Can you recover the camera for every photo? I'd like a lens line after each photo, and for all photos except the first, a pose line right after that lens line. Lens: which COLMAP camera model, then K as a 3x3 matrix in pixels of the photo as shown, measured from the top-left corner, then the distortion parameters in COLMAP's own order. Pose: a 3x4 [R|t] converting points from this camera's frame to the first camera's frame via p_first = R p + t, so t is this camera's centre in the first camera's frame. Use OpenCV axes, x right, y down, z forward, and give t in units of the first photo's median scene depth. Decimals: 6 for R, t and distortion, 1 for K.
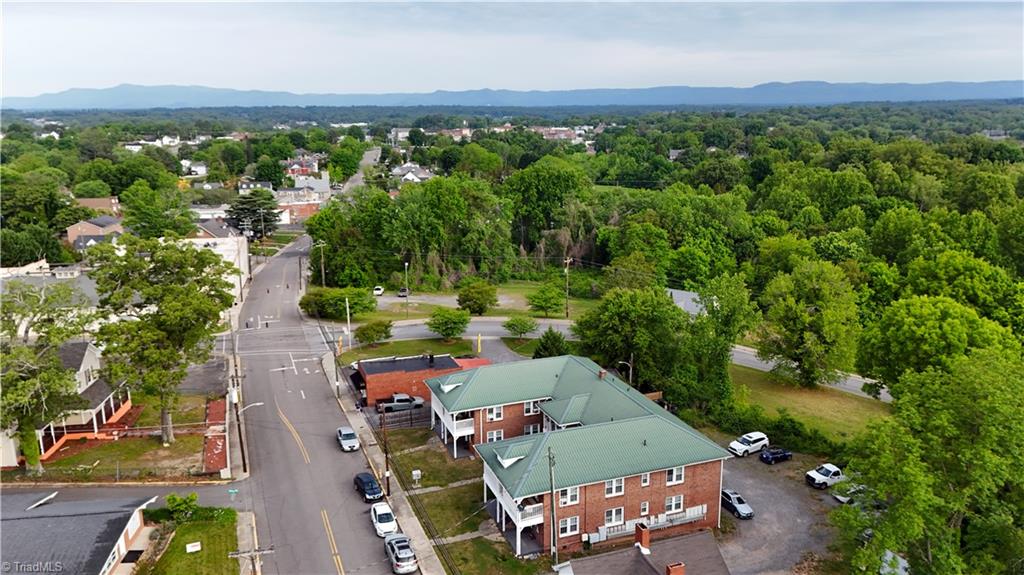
lens RADIAL K [[761.2, 0, 512.0], [0, 761.2, 287.5], [0, 0, 1]] dist [0.109658, -0.118312]
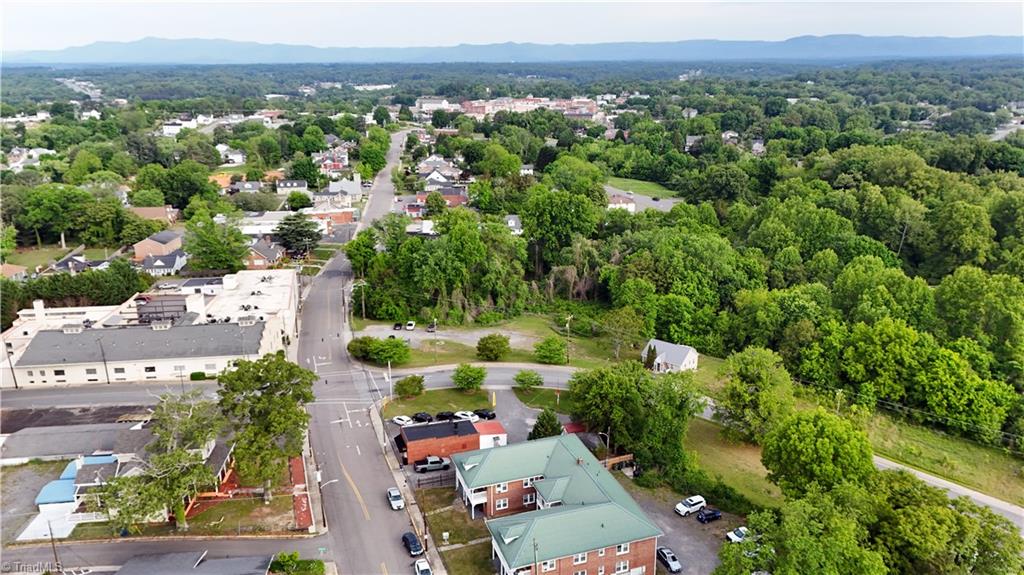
lens RADIAL K [[761.2, 0, 512.0], [0, 761.2, 287.5], [0, 0, 1]] dist [0.109658, -0.118312]
pose [[0.999532, 0.010883, -0.028588, 0.013687], [-0.009235, 0.998323, 0.057141, -0.119435], [0.029162, -0.056850, 0.997957, -0.158278]]
